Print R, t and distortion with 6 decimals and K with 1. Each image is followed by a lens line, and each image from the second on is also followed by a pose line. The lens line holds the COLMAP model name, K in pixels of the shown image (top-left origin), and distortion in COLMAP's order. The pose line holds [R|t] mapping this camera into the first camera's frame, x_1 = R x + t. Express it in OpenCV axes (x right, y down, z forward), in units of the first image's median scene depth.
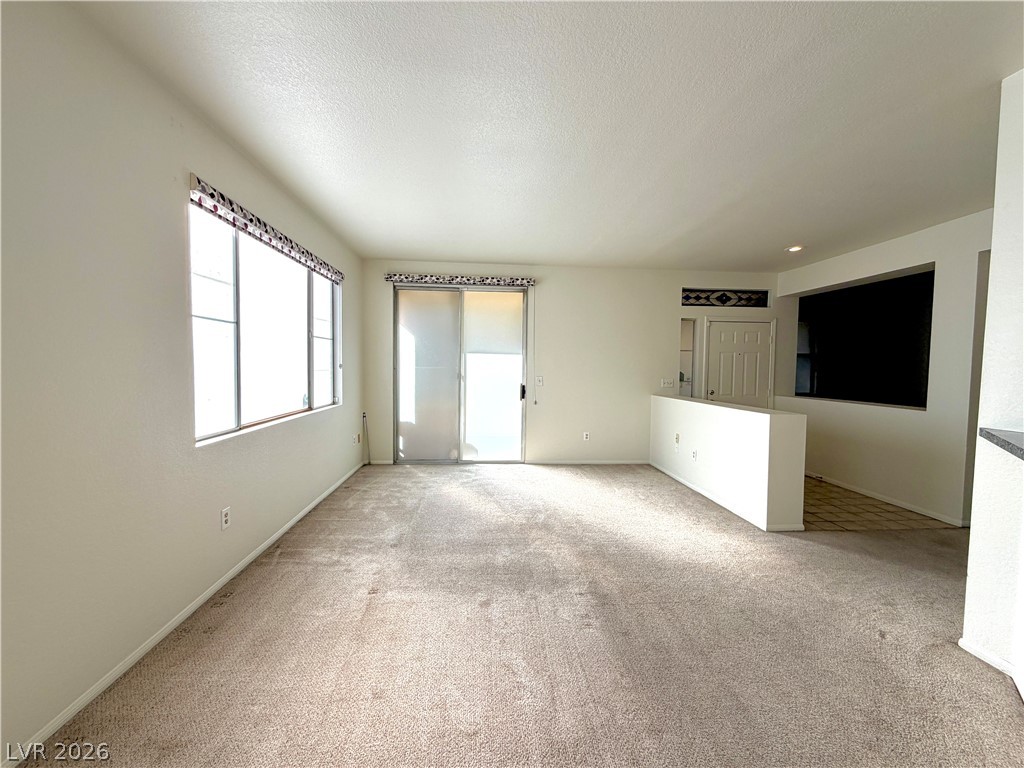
lens RADIAL K [[408.5, 0, 510.0], [0, 408.5, 384.8], [0, 0, 1]] dist [-0.000240, 0.000107]
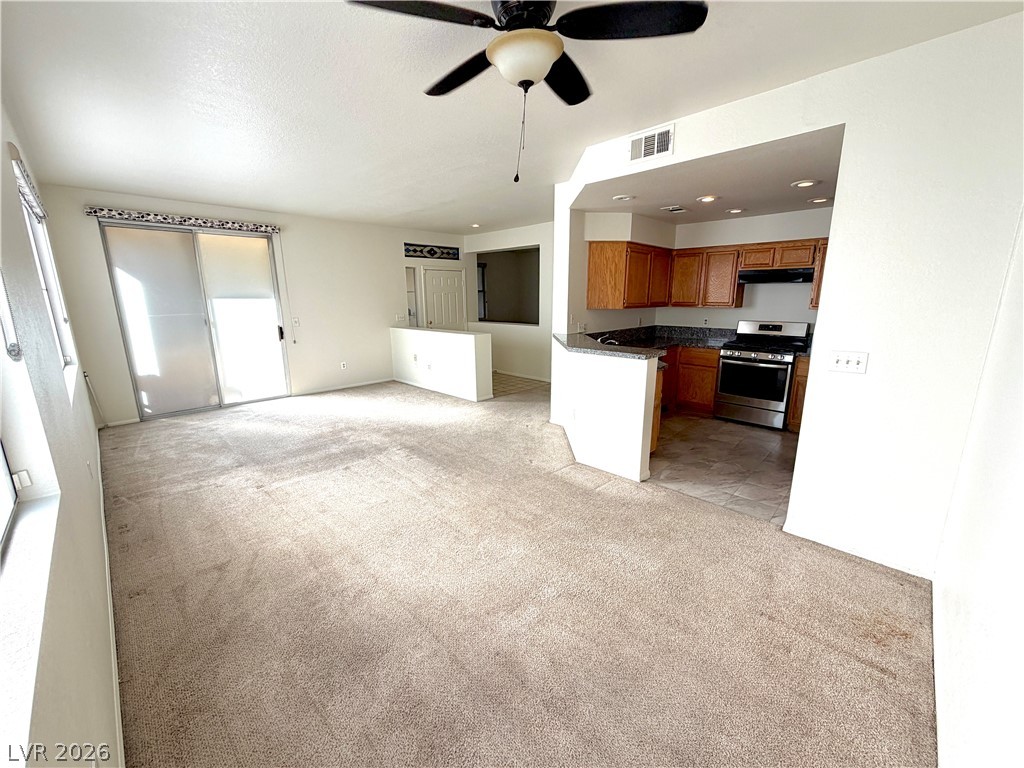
lens RADIAL K [[408.5, 0, 510.0], [0, 408.5, 384.8], [0, 0, 1]] dist [-0.000240, 0.000107]
pose [[0.752848, -0.160782, 0.638255, -0.238571], [0.048584, 0.980635, 0.189723, -0.025838], [-0.656399, -0.111824, 0.746080, -0.252724]]
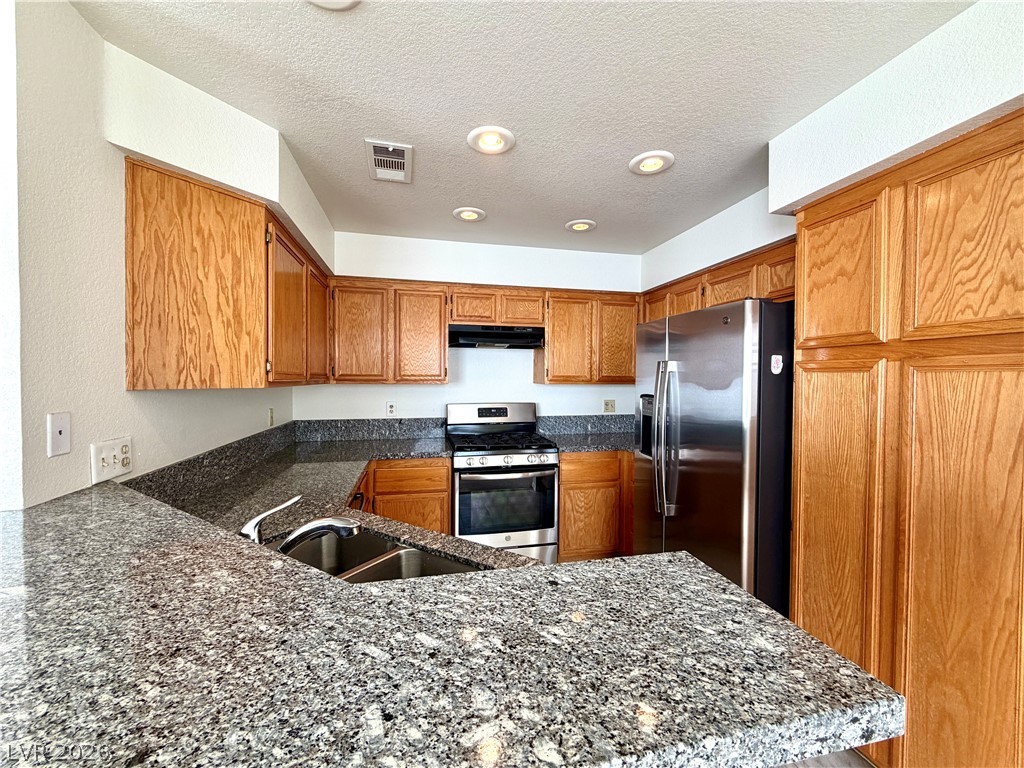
lens RADIAL K [[408.5, 0, 510.0], [0, 408.5, 384.8], [0, 0, 1]] dist [-0.000240, 0.000107]
pose [[-0.150452, -0.035547, 0.987978, 0.212306], [0.042068, 0.998218, 0.042321, -0.014771], [-0.987722, 0.047929, -0.148689, 0.136954]]
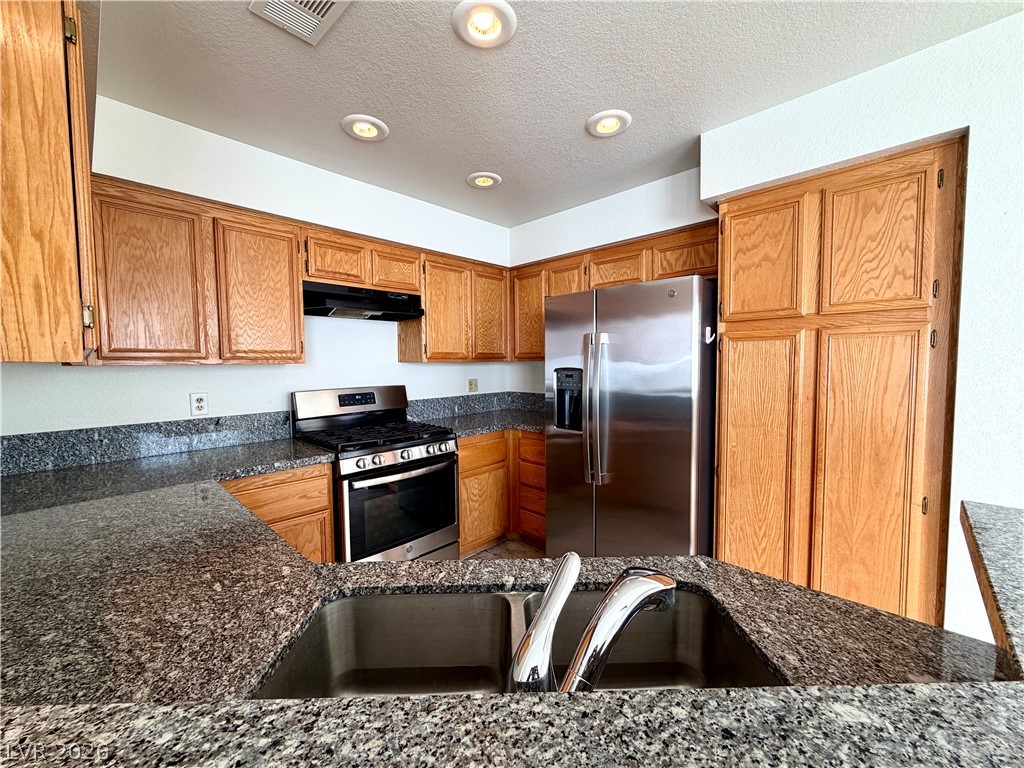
lens RADIAL K [[408.5, 0, 510.0], [0, 408.5, 384.8], [0, 0, 1]] dist [-0.000240, 0.000107]
pose [[-0.669369, -0.050125, 0.741237, 0.343360], [0.038016, 0.994103, 0.101554, -0.007948], [-0.741957, 0.096157, -0.663516, 0.262836]]
